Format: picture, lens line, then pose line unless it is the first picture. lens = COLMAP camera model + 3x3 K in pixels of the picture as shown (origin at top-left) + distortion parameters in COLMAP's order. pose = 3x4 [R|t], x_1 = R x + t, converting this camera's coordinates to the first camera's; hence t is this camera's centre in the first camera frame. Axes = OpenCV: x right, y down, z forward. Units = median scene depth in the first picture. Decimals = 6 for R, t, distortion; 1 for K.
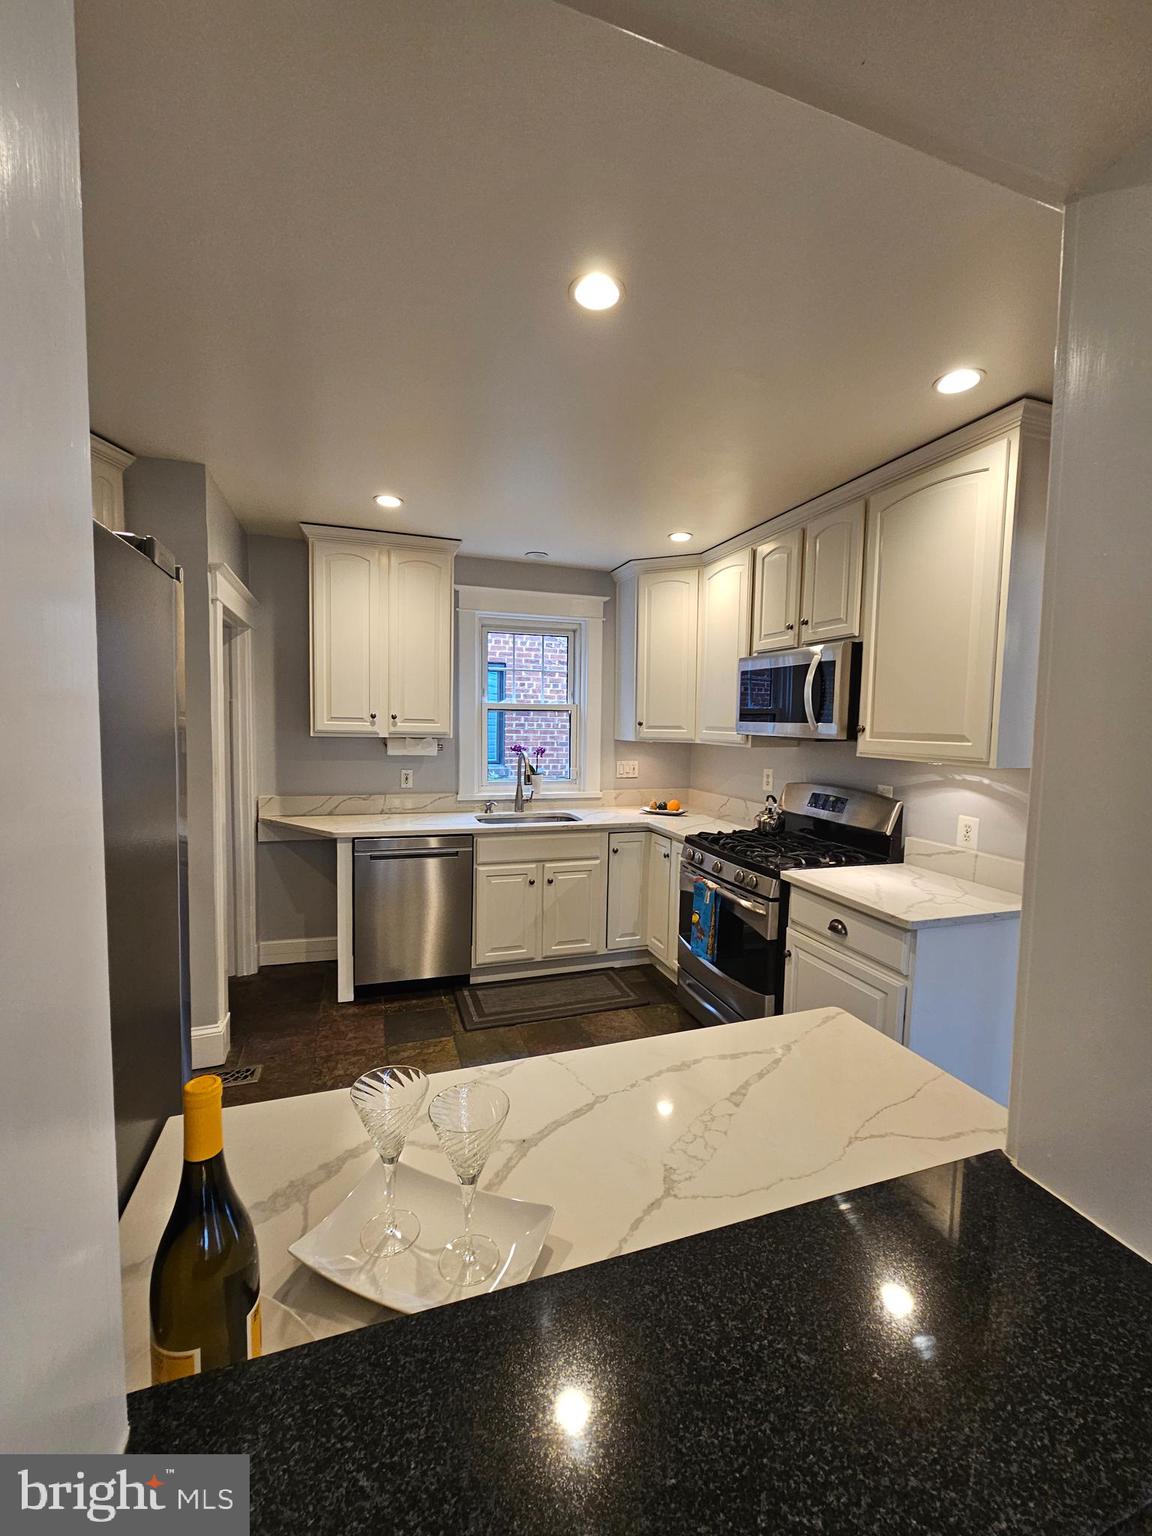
lens RADIAL K [[627.5, 0, 575.2], [0, 627.5, 760.7], [0, 0, 1]] dist [-0.008228, -0.000300]
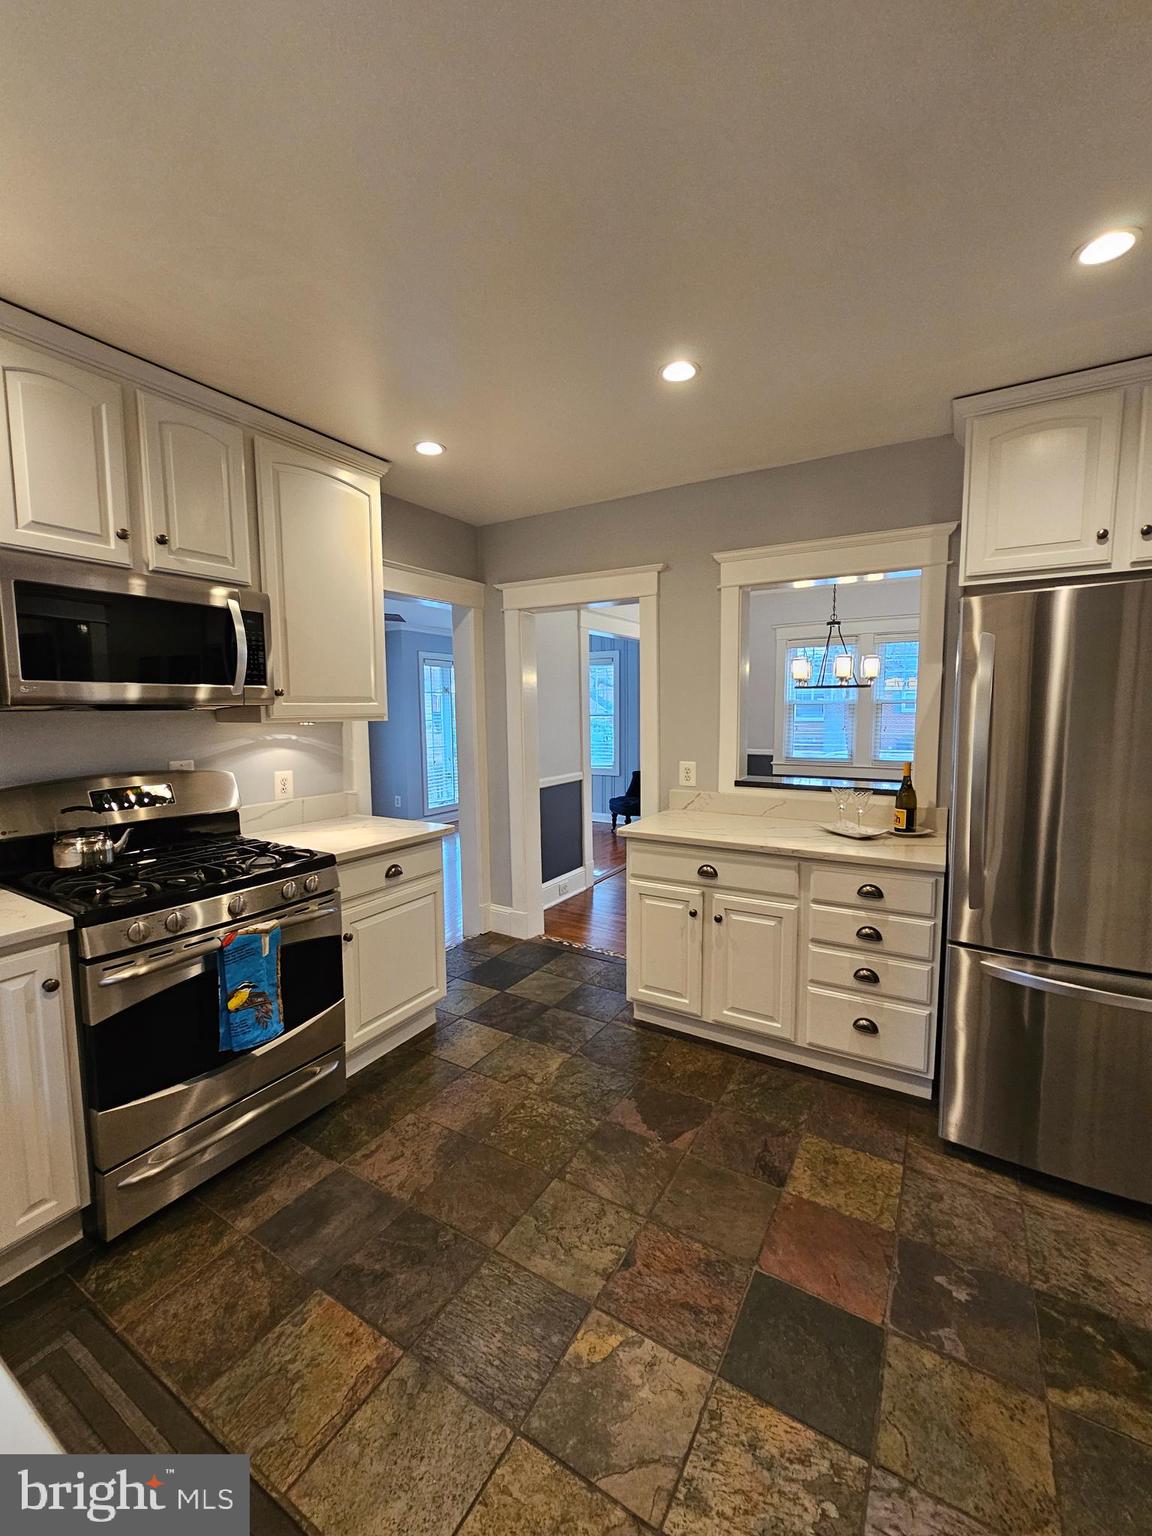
lens RADIAL K [[627.5, 0, 576.5], [0, 627.5, 769.1], [0, 0, 1]] dist [-0.008228, -0.000300]
pose [[-0.643189, -0.090810, 0.760303, -0.568810], [0.046010, 0.986565, 0.156758, -0.066516], [-0.764324, 0.135807, -0.630370, 1.316904]]
